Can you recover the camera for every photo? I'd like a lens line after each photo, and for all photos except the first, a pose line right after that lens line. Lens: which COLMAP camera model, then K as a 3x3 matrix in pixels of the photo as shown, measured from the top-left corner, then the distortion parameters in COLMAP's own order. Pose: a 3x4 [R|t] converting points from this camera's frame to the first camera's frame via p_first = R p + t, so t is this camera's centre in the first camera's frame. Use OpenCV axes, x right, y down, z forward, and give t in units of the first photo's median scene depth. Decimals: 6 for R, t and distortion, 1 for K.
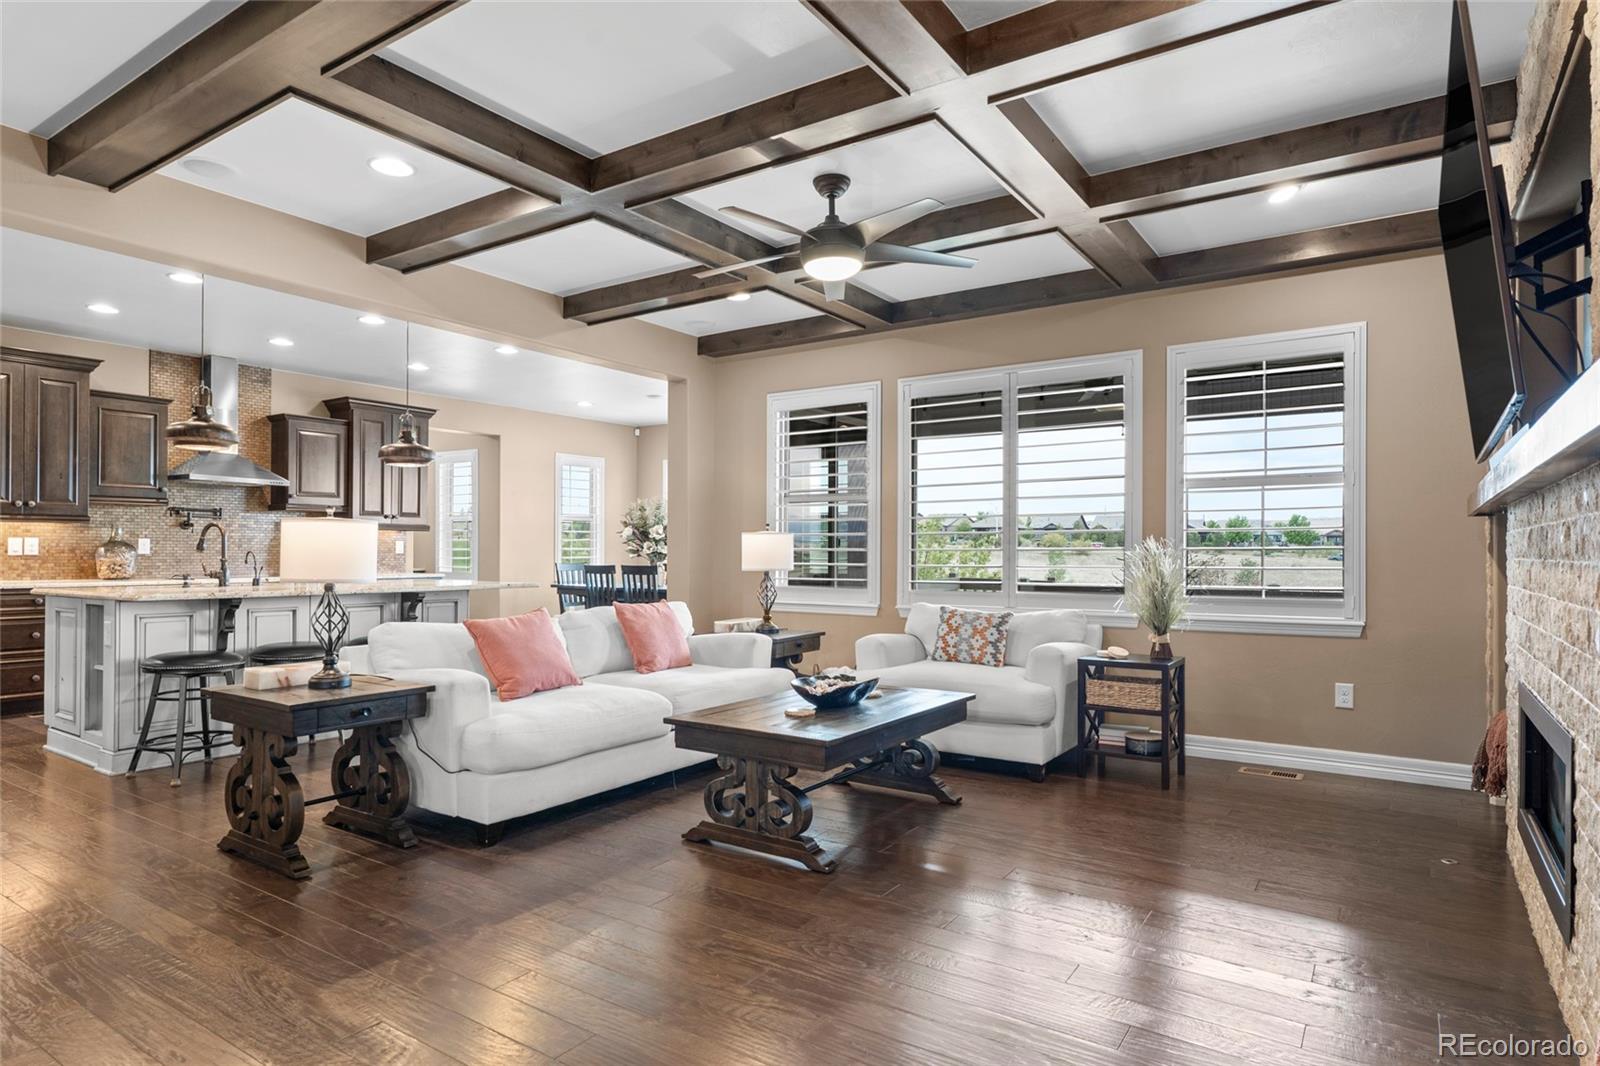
lens RADIAL K [[906.9, 0, 789.2], [0, 906.9, 545.5], [0, 0, 1]] dist [0.003117, 0.000674]
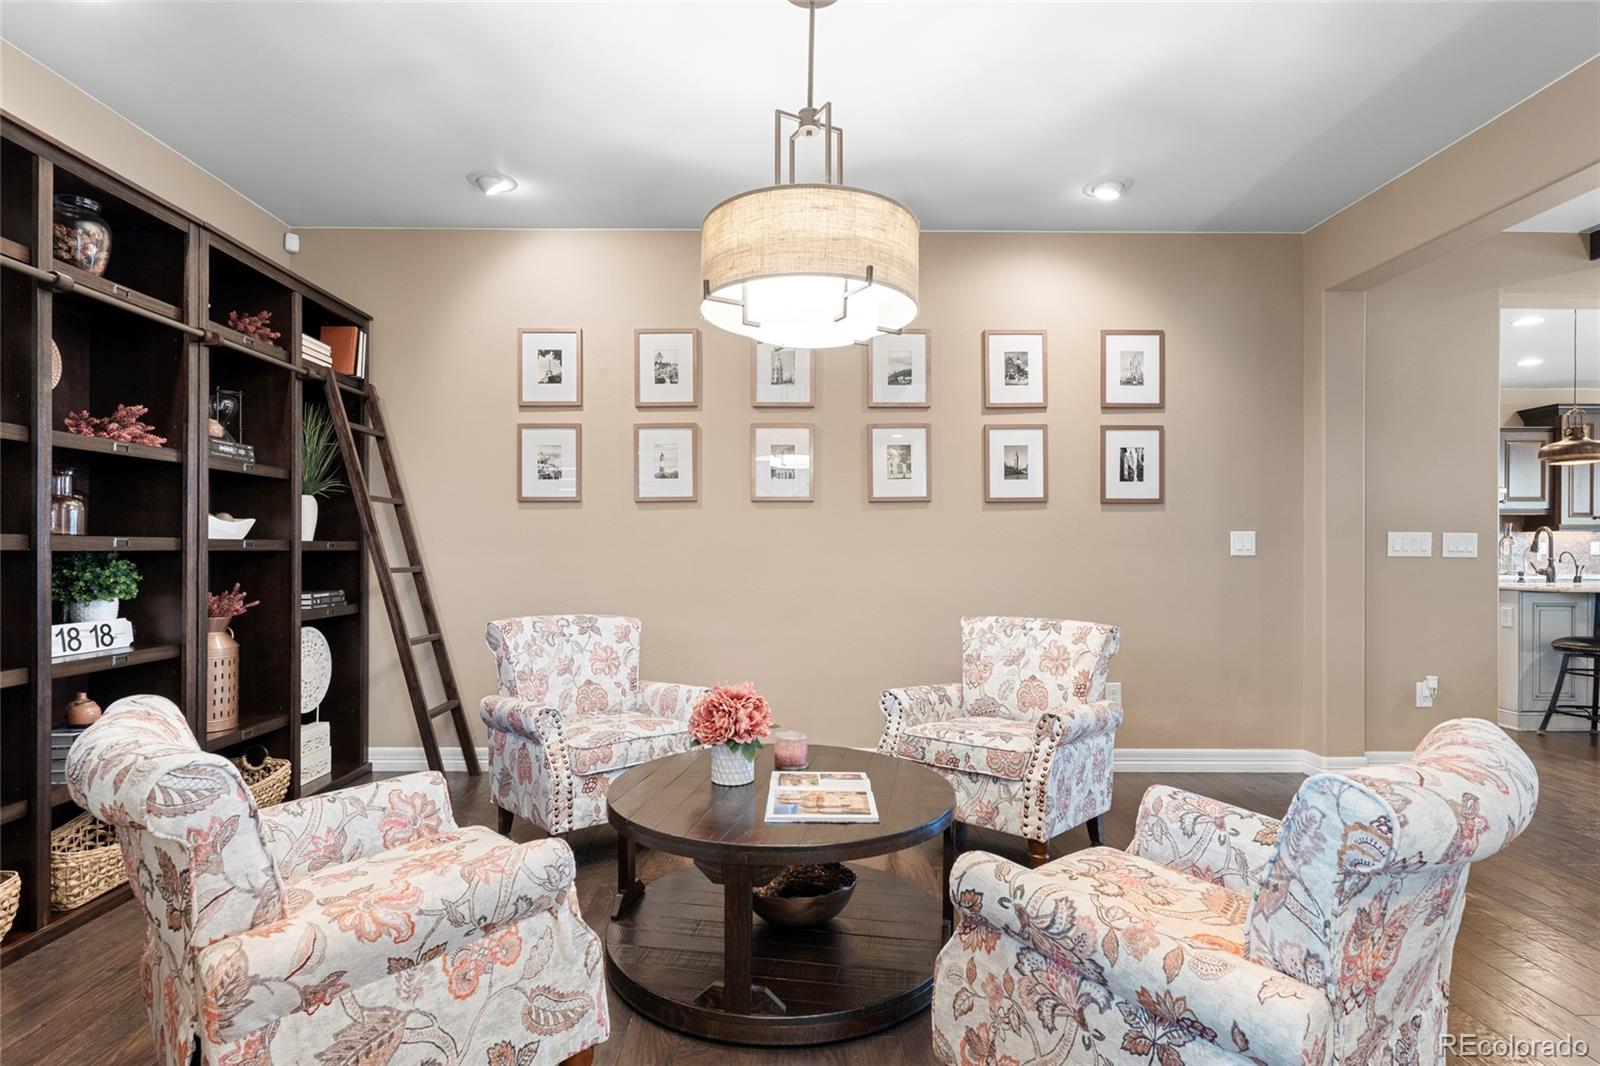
lens RADIAL K [[796.1, 0, 795.6], [0, 796.1, 550.1], [0, 0, 1]] dist [-0.003366, 0.003482]
pose [[0.562573, 0.002235, -0.826745, -0.307681], [0.002511, 0.999987, 0.004412, -0.002373], [0.826744, -0.004558, 0.562560, -0.343262]]
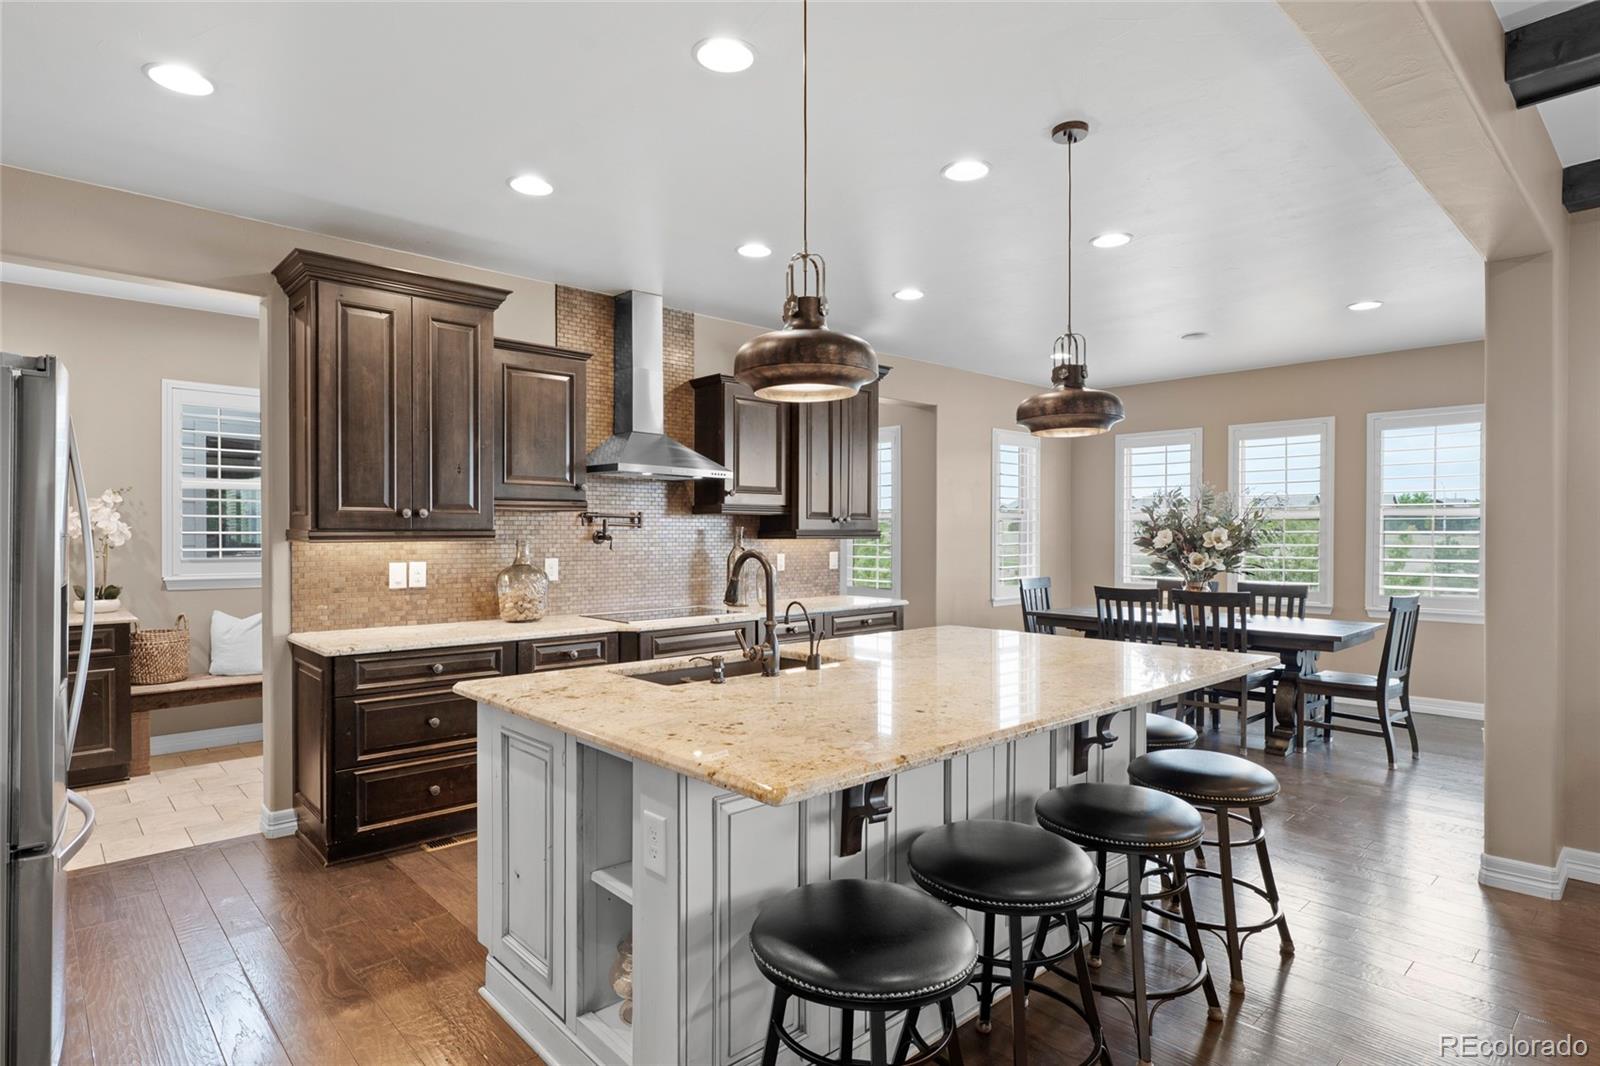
lens RADIAL K [[856.0, 0, 790.1], [0, 856.0, 537.2], [0, 0, 1]] dist [0.005092, -0.000905]
pose [[0.973497, -0.002414, -0.228688, -0.472827], [0.004586, 0.999949, 0.008966, -0.035368], [0.228655, -0.009777, 0.973458, 0.501564]]
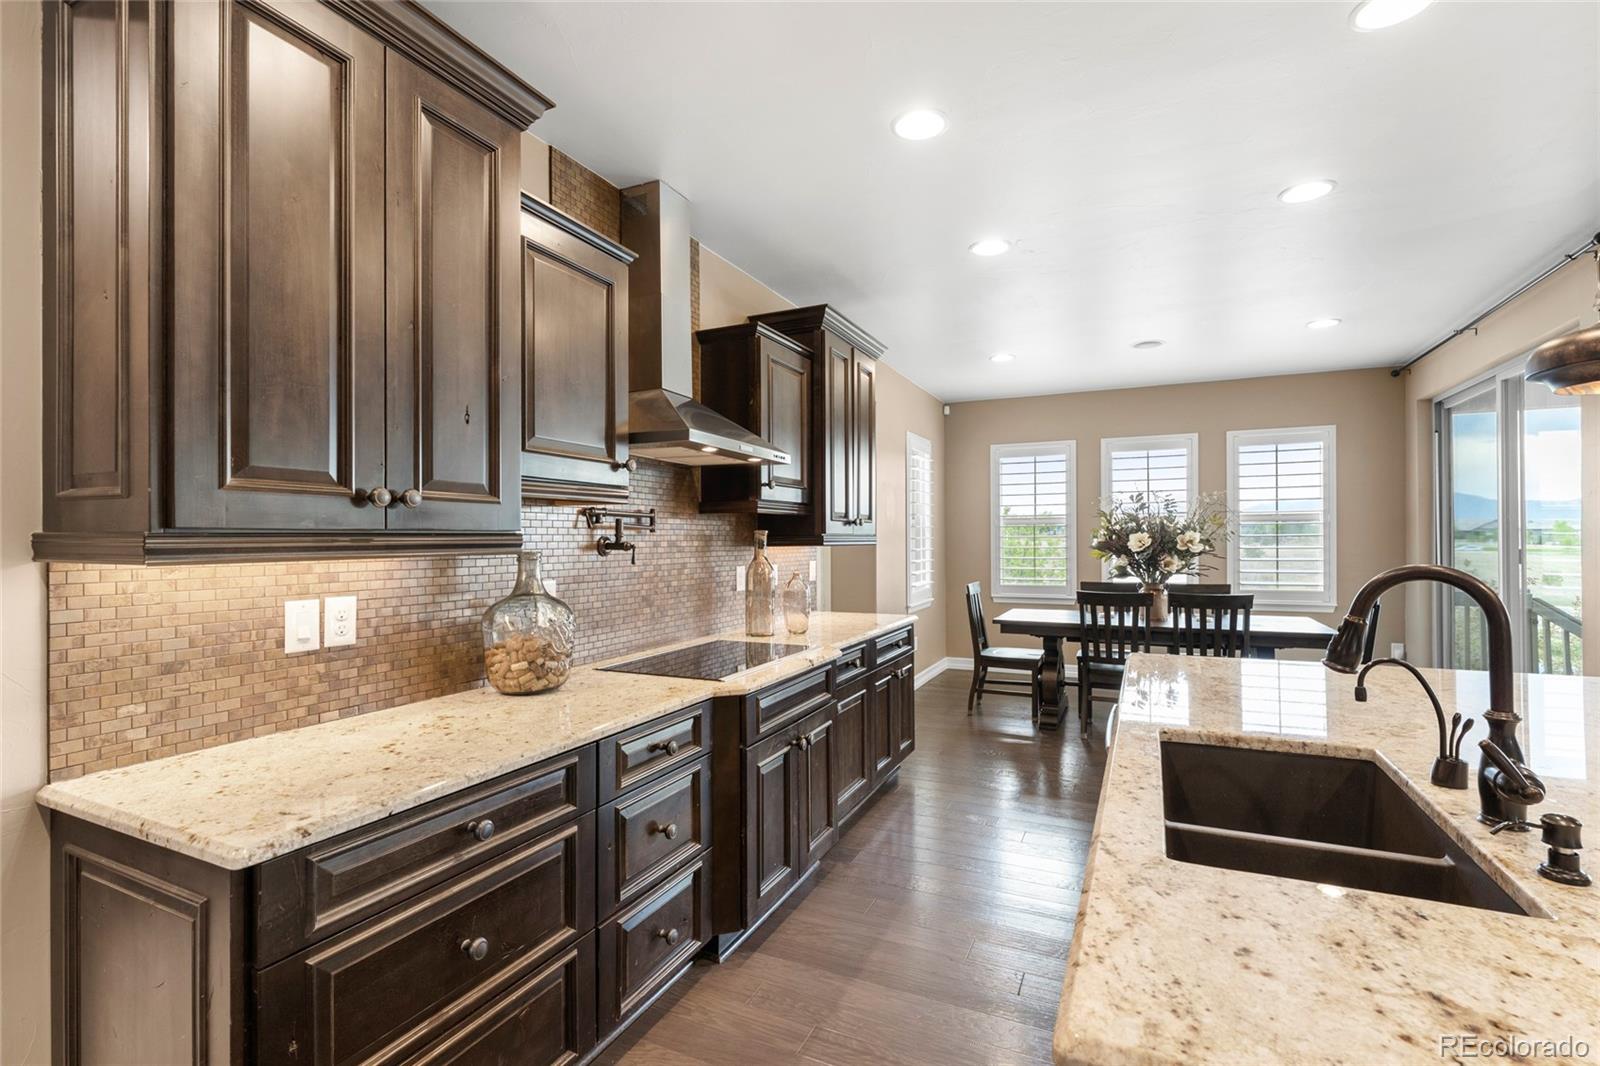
lens RADIAL K [[739.7, 0, 805.4], [0, 739.7, 534.1], [0, 0, 1]] dist [-0.002473, -0.000910]
pose [[0.987424, -0.010635, 0.157738, -0.792592], [0.011285, 0.999931, -0.003226, -0.033428], [-0.157693, 0.004965, 0.987476, 0.781786]]
